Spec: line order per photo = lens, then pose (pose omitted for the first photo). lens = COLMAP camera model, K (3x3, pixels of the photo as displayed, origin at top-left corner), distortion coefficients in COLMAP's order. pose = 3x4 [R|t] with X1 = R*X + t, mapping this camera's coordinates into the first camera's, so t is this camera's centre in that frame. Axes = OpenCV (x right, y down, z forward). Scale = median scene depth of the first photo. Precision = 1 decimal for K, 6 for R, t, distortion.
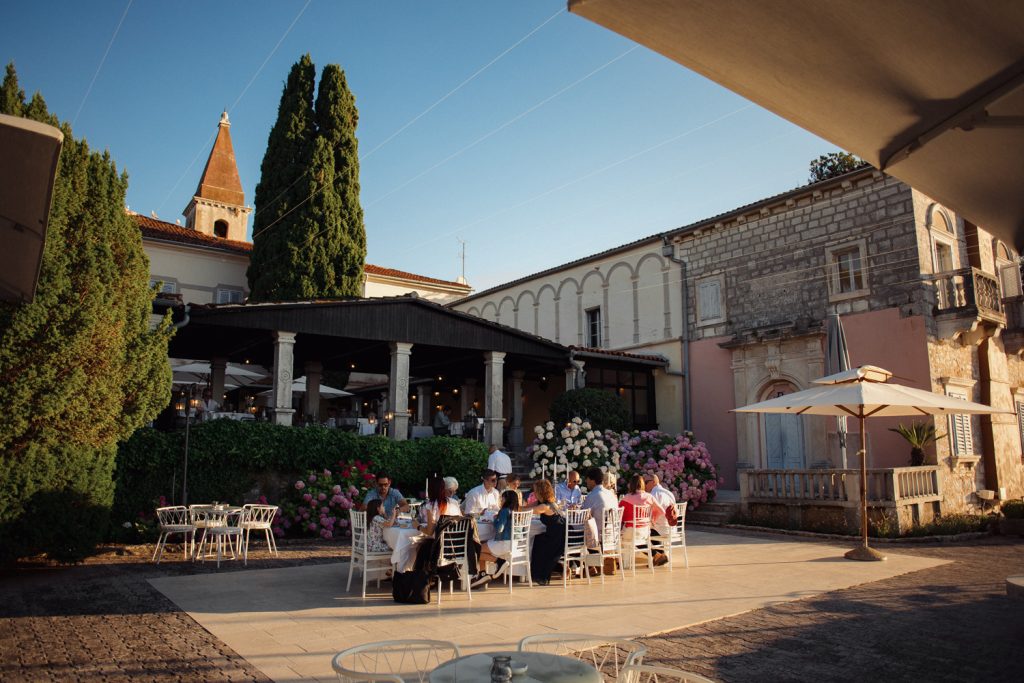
lens RADIAL K [[704.4, 0, 512.5], [0, 704.4, 342.9], [0, 0, 1]] dist [0.003717, -0.000033]
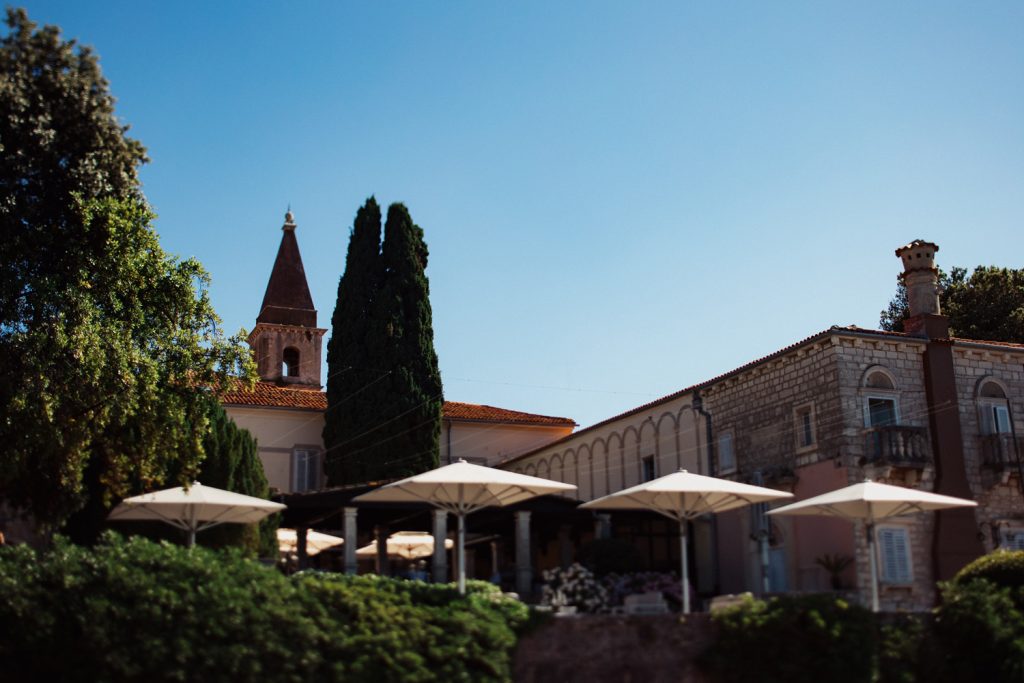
lens RADIAL K [[1349.1, 0, 512.7], [0, 1349.1, 340.4], [0, 0, 1]] dist [0.027690, 0.000000]
pose [[0.973102, -0.078078, -0.216739, 0.438636], [0.059302, 0.994007, -0.091831, -0.060643], [0.222610, 0.076508, 0.971901, -1.145257]]
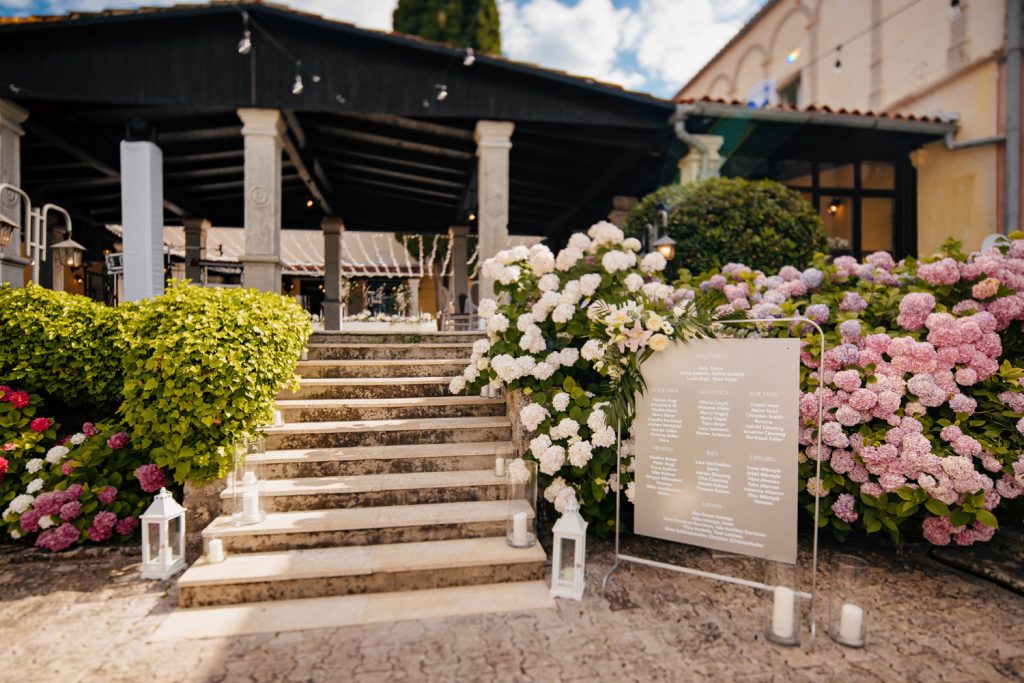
lens RADIAL K [[550.9, 0, 507.9], [0, 550.9, 366.2], [0, 0, 1]] dist [0.001579, -0.001530]
pose [[0.890341, -0.001166, -0.455293, 0.140996], [0.077872, 0.985651, 0.149757, 0.108236], [0.448586, -0.168789, 0.877656, 0.602888]]
